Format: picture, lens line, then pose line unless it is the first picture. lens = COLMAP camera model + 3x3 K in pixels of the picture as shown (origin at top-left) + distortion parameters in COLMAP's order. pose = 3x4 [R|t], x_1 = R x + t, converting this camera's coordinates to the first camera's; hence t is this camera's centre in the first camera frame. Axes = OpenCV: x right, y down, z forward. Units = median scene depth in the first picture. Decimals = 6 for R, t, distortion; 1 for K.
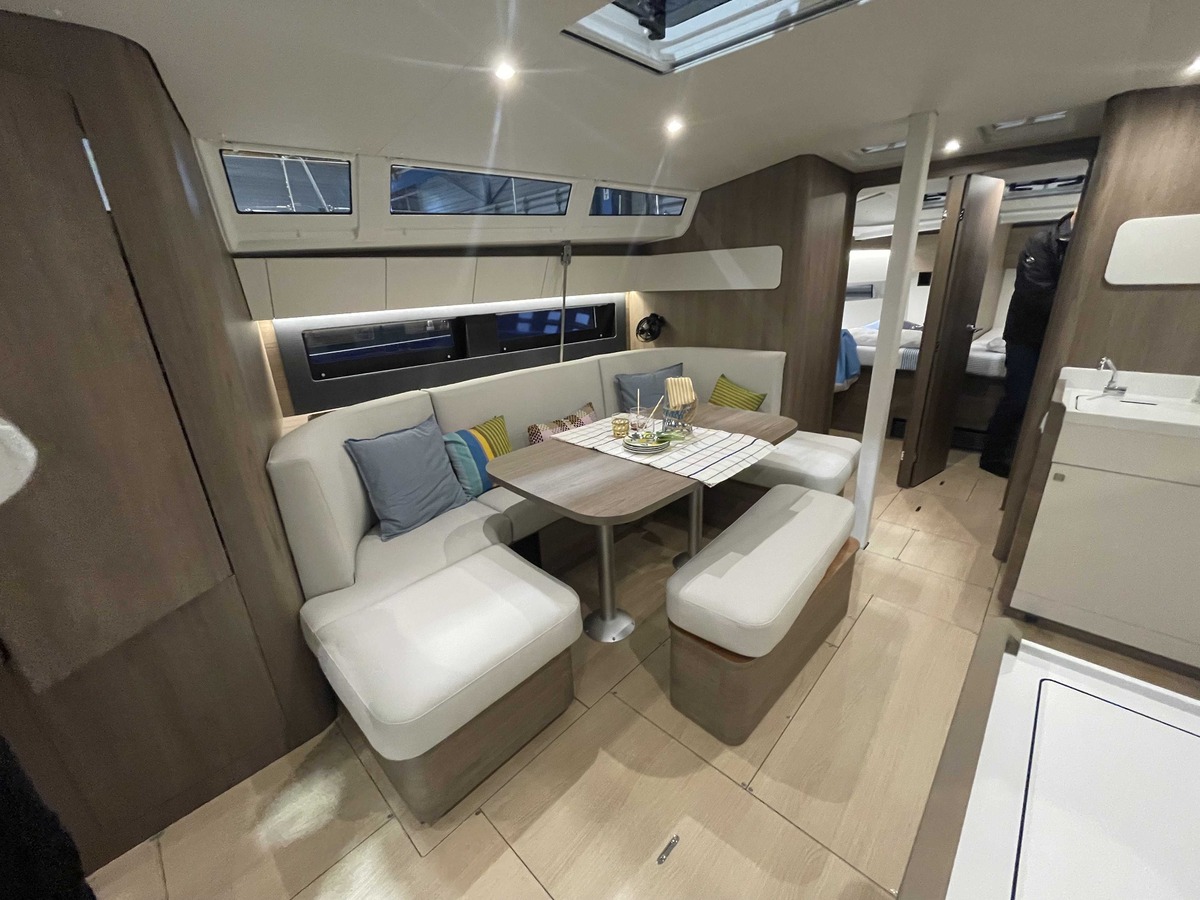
lens RADIAL K [[485.6, 0, 600.4], [0, 485.6, 444.3], [0, 0, 1]] dist [0.002142, 0.000387]
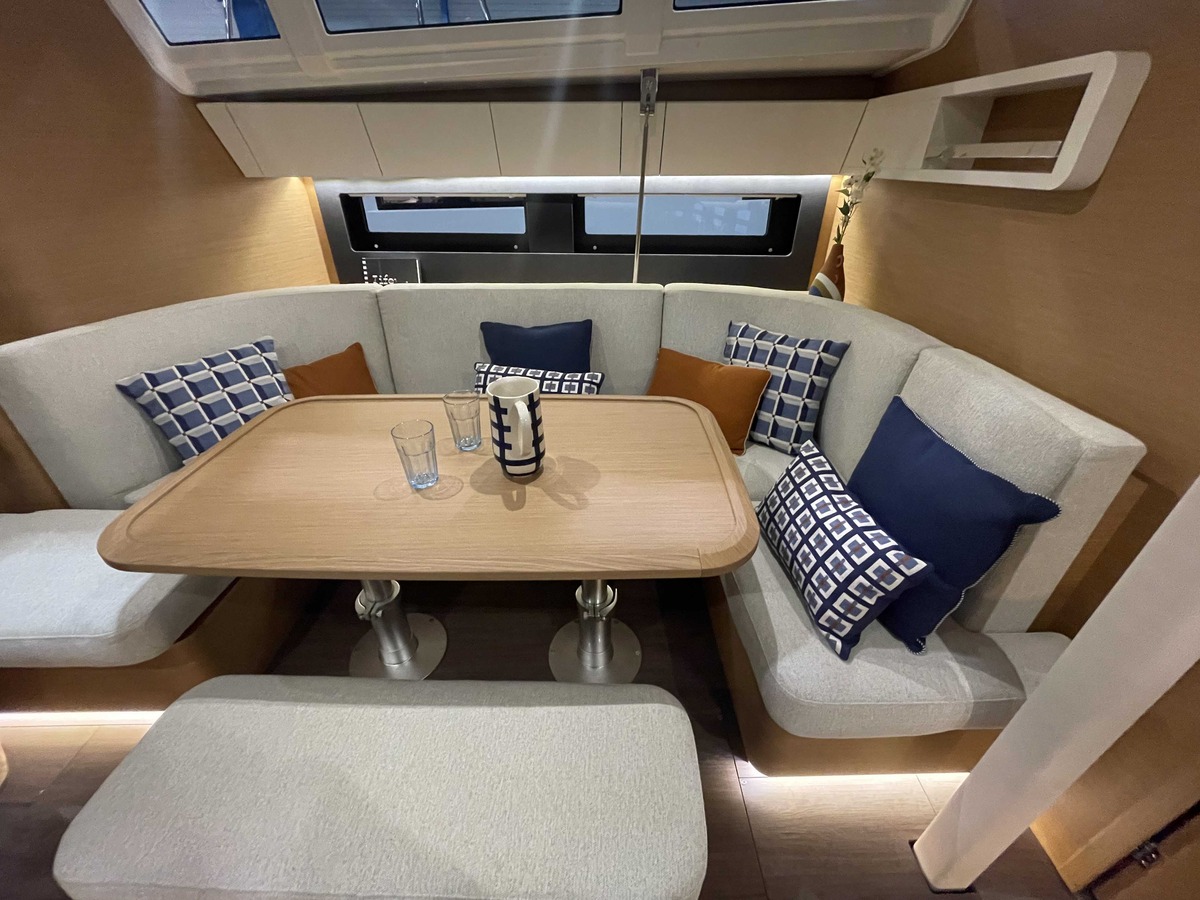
lens RADIAL K [[485.6, 0, 600.4], [0, 485.6, 444.3], [0, 0, 1]] dist [0.002142, 0.000387]
pose [[0.709058, 0.401079, -0.579976, 0.396938], [-0.255361, 0.912710, 0.318984, -0.181011], [0.657288, -0.078075, 0.749585, 0.488846]]
